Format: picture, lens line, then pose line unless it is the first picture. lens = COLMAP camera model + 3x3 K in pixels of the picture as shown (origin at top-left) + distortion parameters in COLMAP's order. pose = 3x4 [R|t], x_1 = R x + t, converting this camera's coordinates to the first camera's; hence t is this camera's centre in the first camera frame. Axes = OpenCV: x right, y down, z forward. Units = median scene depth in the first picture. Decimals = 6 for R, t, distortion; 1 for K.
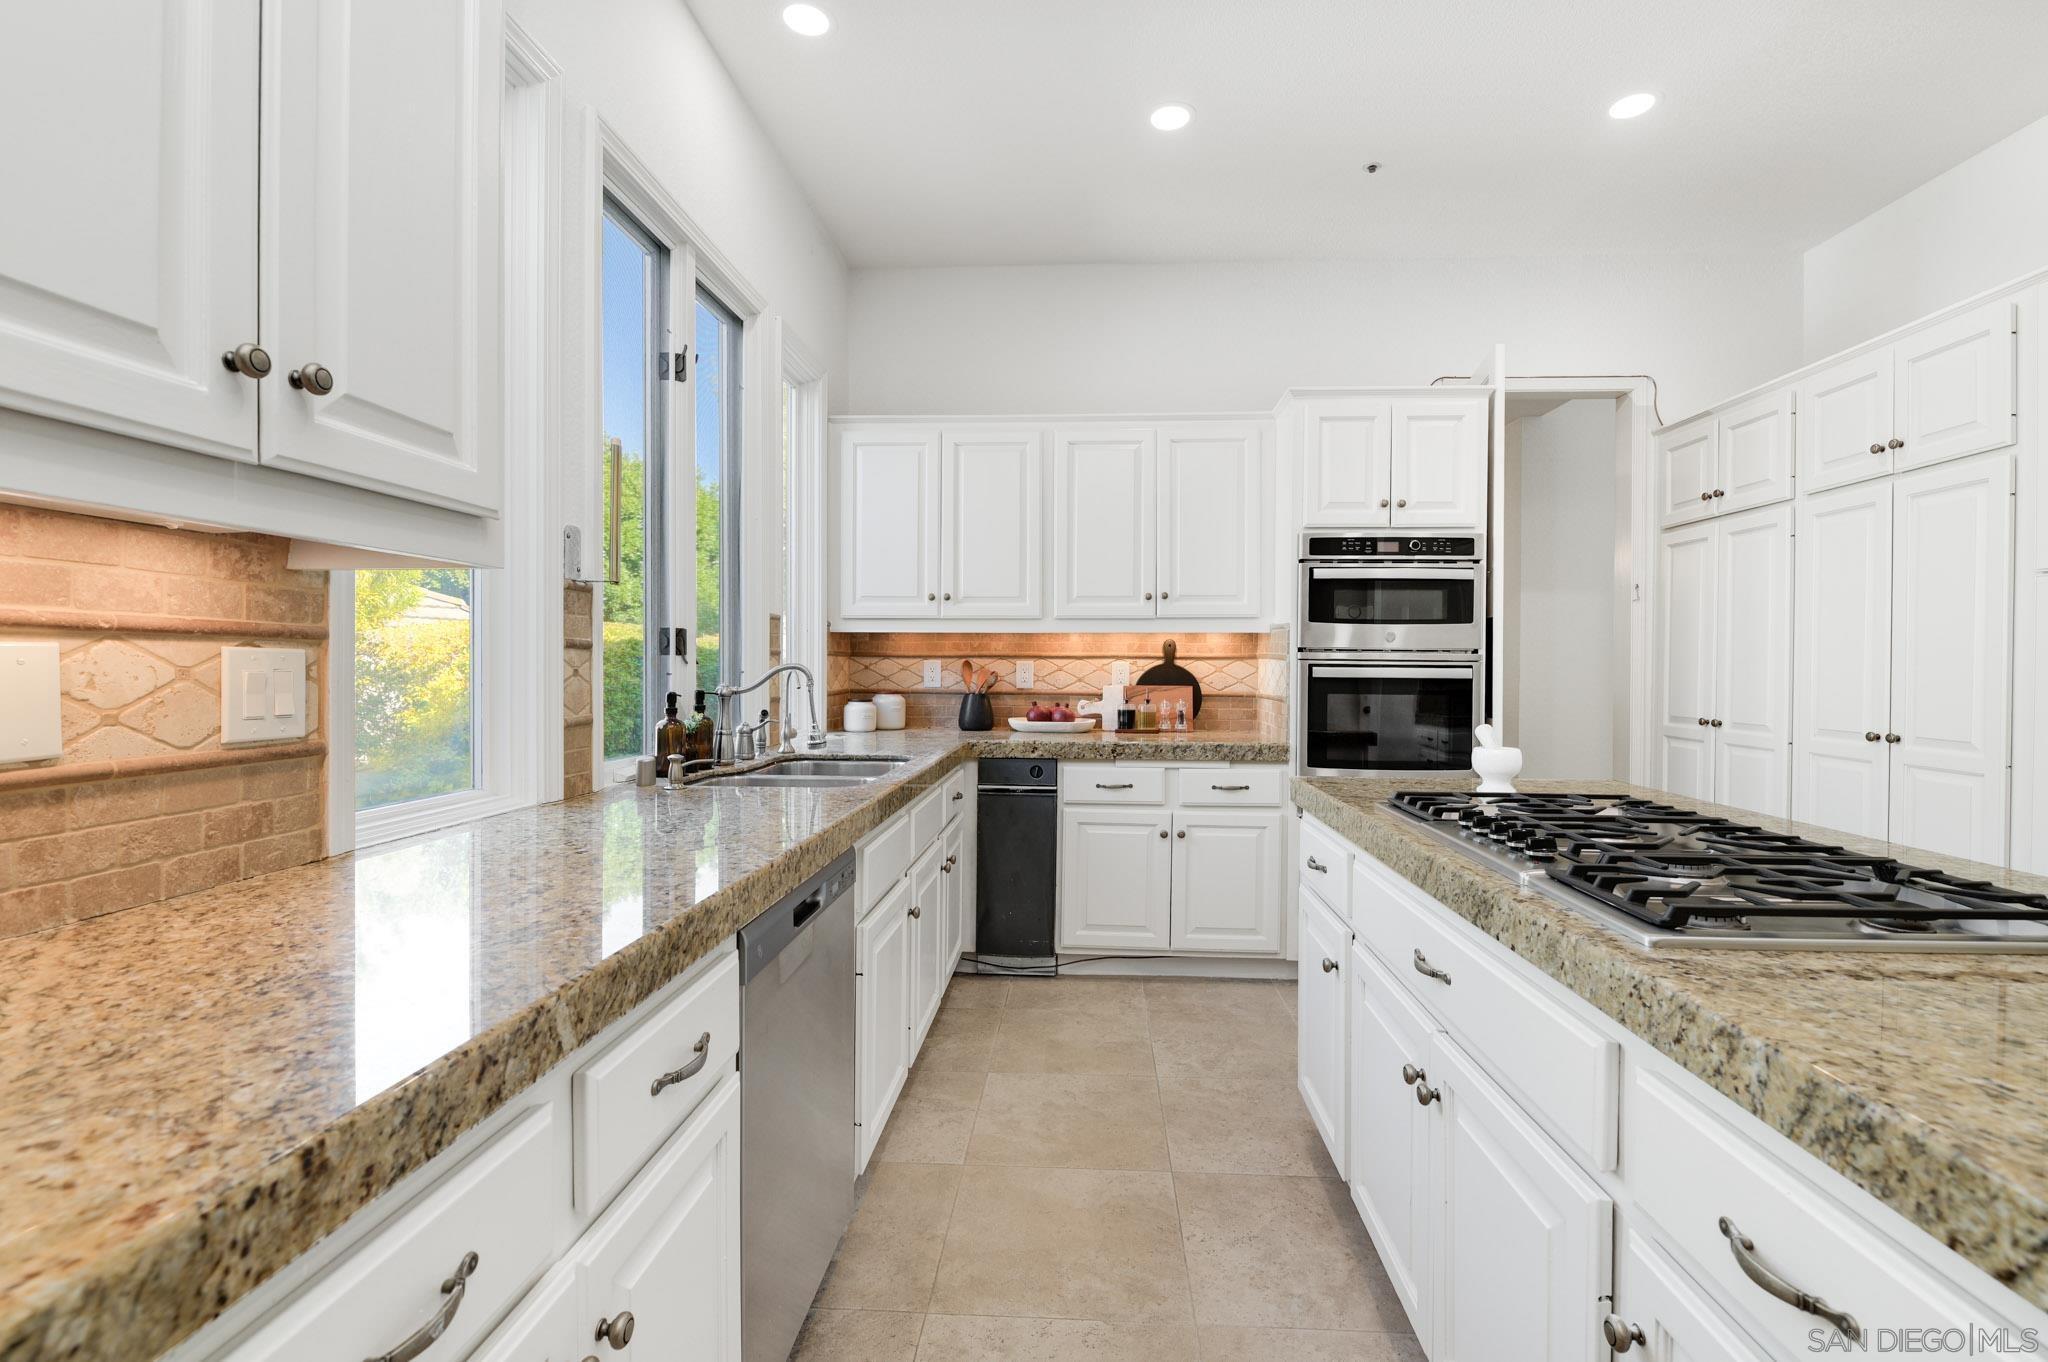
lens RADIAL K [[900.9, 0, 1050.2], [0, 900.9, 675.3], [0, 0, 1]] dist [0.001297, -0.007264]
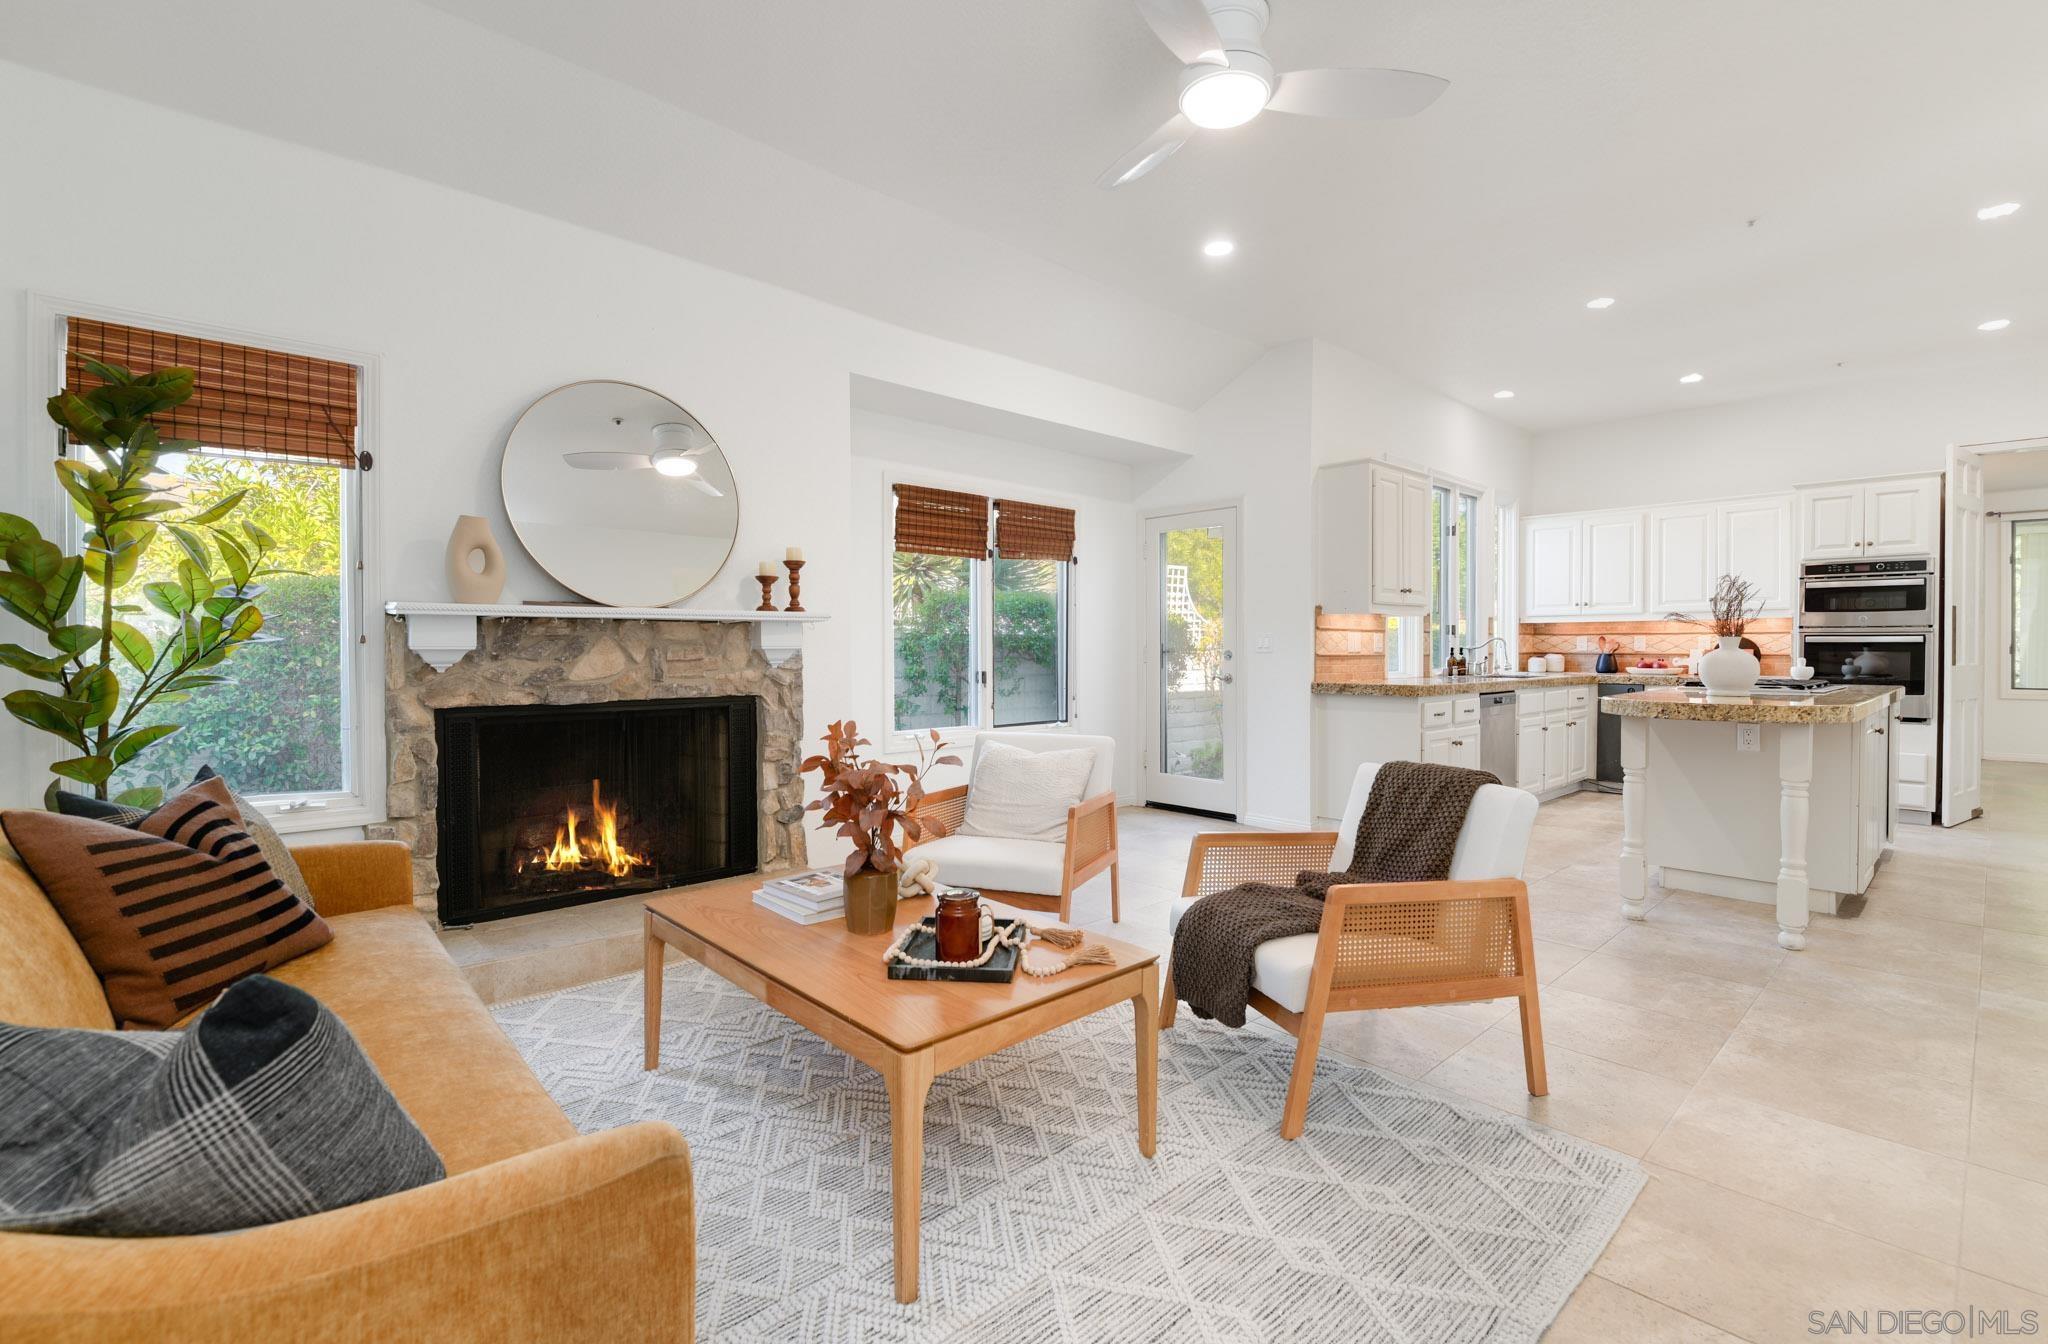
lens RADIAL K [[908.3, 0, 1019.2], [0, 908.3, 656.0], [0, 0, 1]] dist [0.001375, -0.007348]
pose [[0.709541, 0.001175, -0.704663, 0.446133], [-0.004459, 0.999986, -0.002822, 0.041601], [0.704650, 0.005144, 0.709537, -1.405006]]
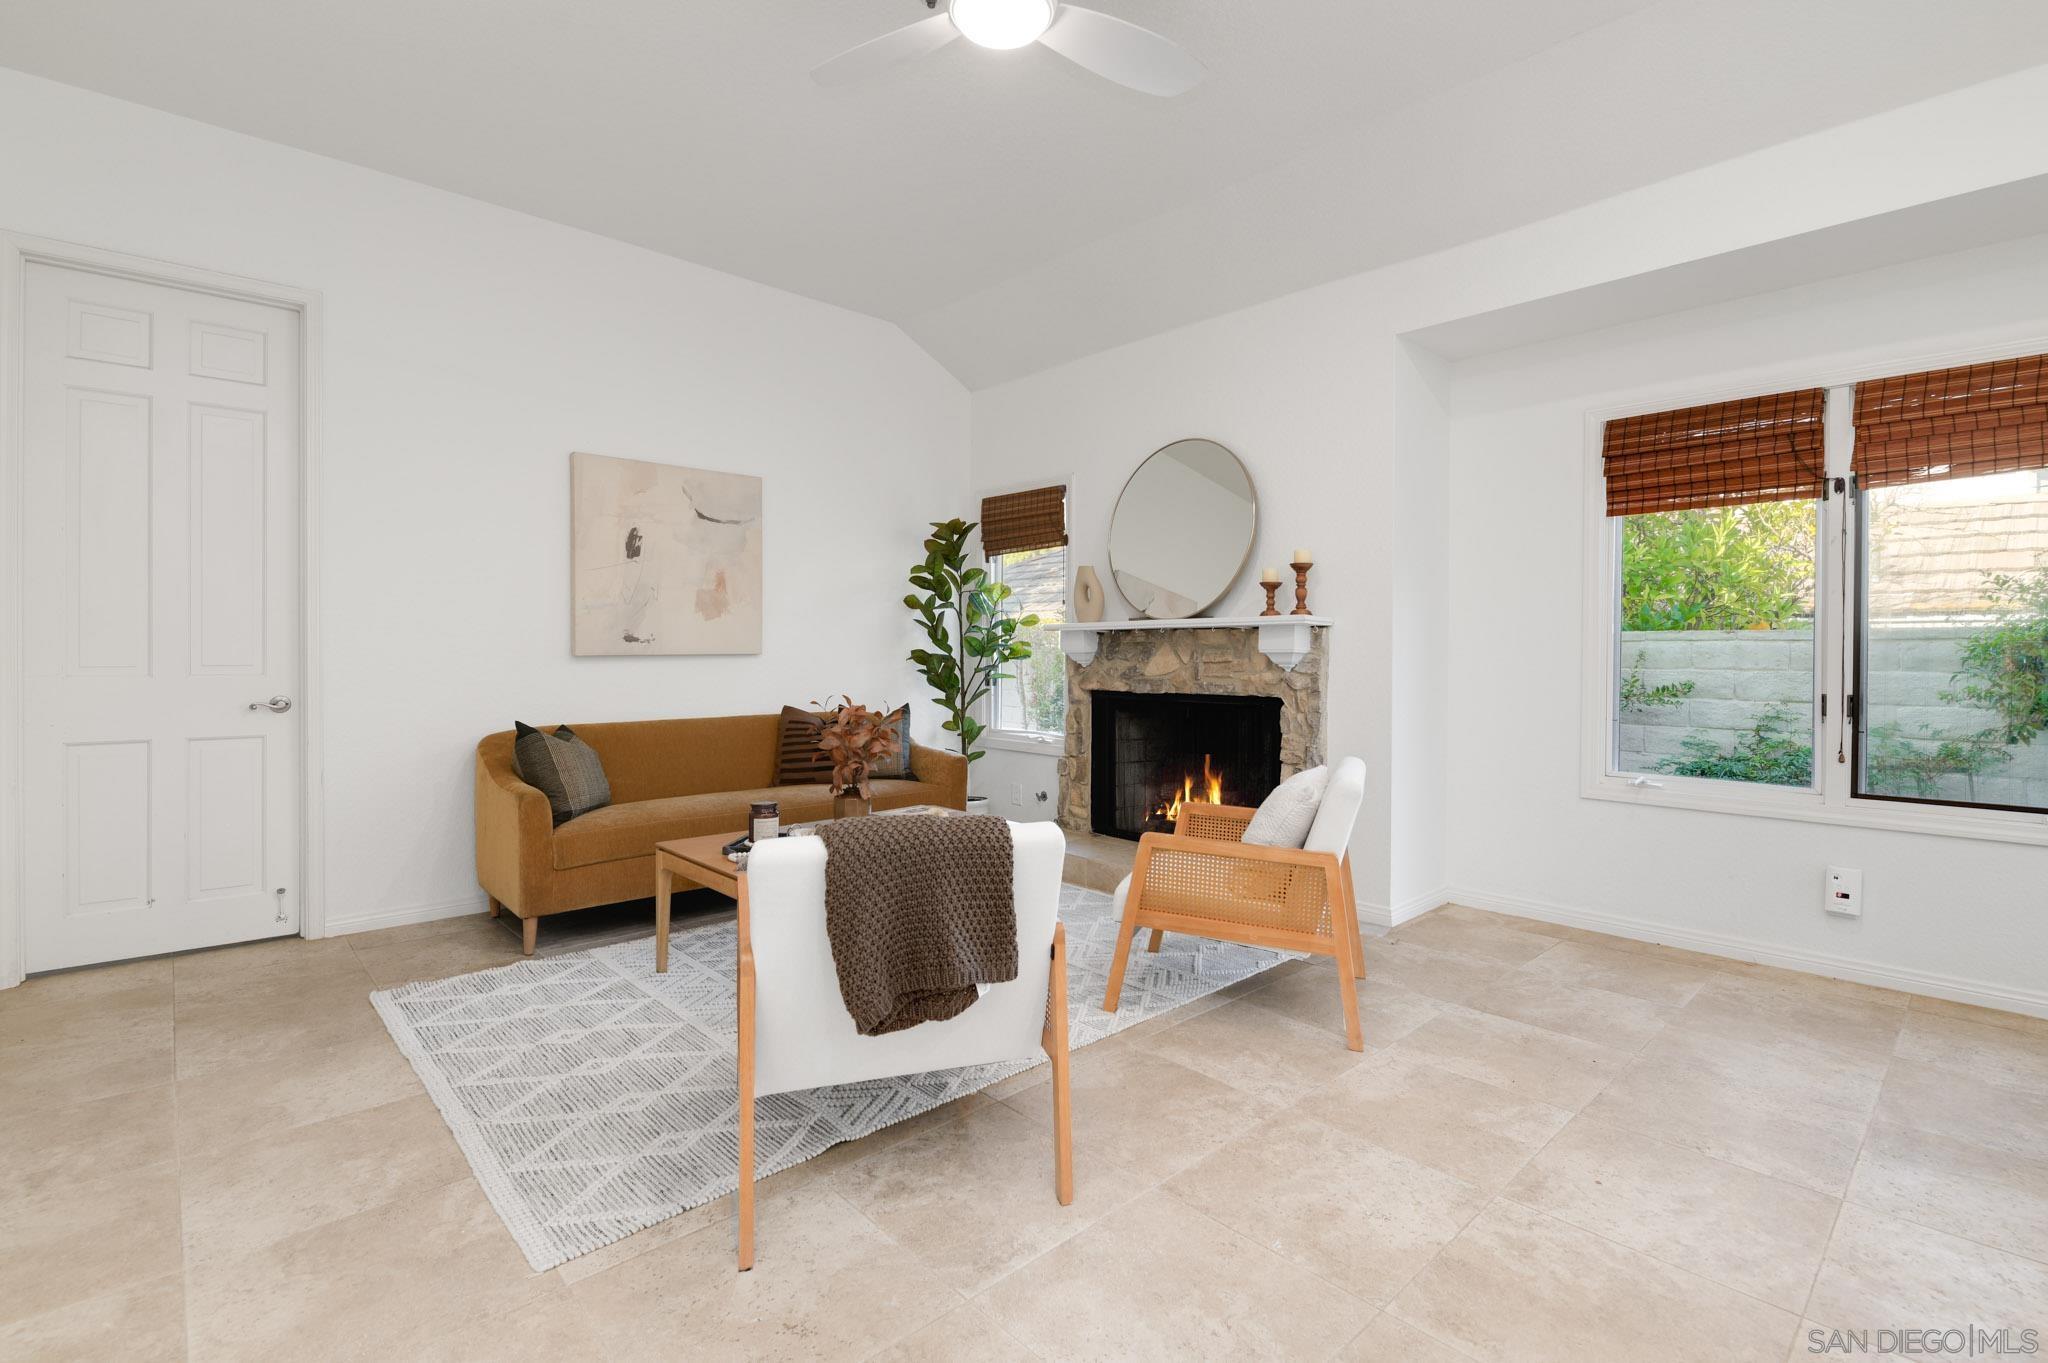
lens RADIAL K [[929.6, 0, 1029.8], [0, 929.6, 656.5], [0, 0, 1]] dist [0.002313, -0.008458]
pose [[-0.699991, -0.005943, -0.714127, 0.496297], [-0.015938, 0.999846, 0.007302, 0.032136], [0.713974, 0.016493, -0.699978, -0.194195]]
